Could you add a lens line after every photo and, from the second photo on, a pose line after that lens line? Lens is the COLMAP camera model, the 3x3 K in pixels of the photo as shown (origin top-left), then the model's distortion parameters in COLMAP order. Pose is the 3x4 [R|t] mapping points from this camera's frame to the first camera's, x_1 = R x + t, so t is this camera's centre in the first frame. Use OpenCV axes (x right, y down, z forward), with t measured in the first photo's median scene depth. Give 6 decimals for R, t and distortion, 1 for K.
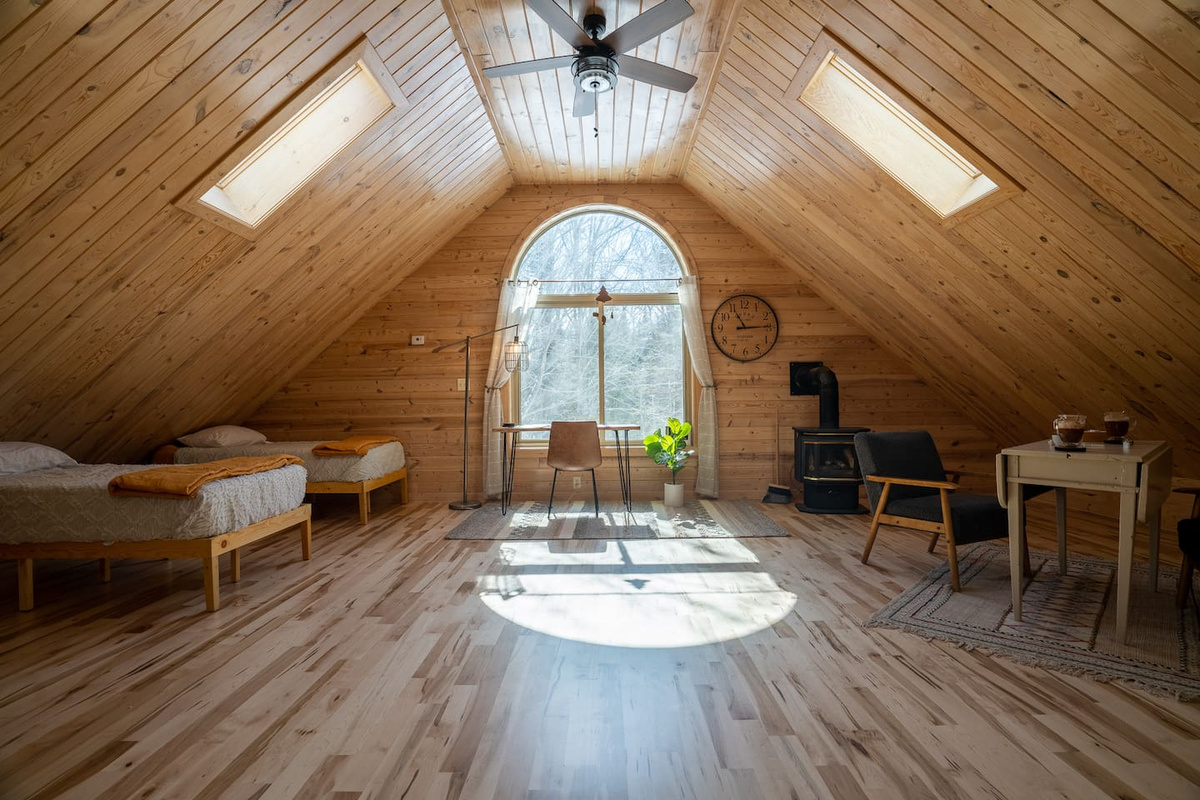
lens RADIAL K [[586.8, 0, 595.6], [0, 586.8, 393.5], [0, 0, 1]] dist [-0.080714, 0.030643]
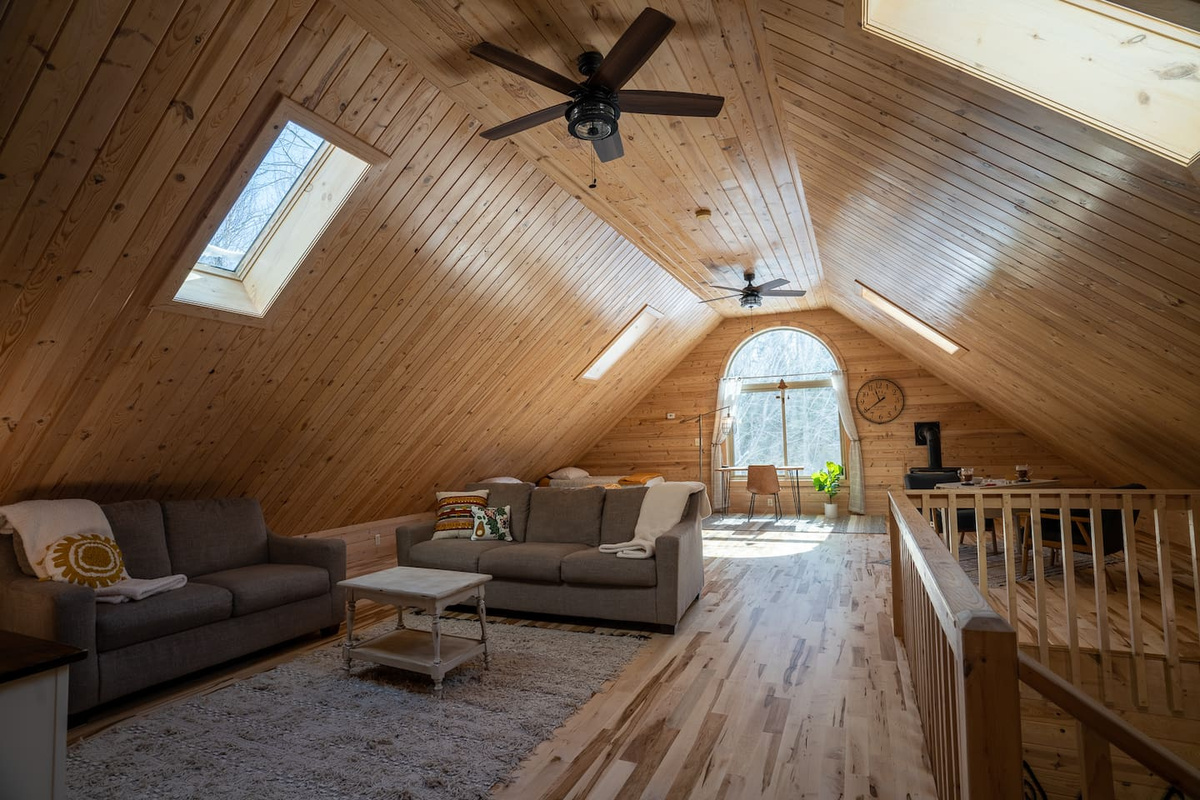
lens RADIAL K [[586.8, 0, 595.6], [0, 586.8, 393.5], [0, 0, 1]] dist [-0.080714, 0.030643]
pose [[0.914592, -0.048187, -0.401496, 0.183135], [0.025076, 0.997722, -0.062624, -0.056921], [0.403599, 0.047207, 0.913717, -0.653725]]
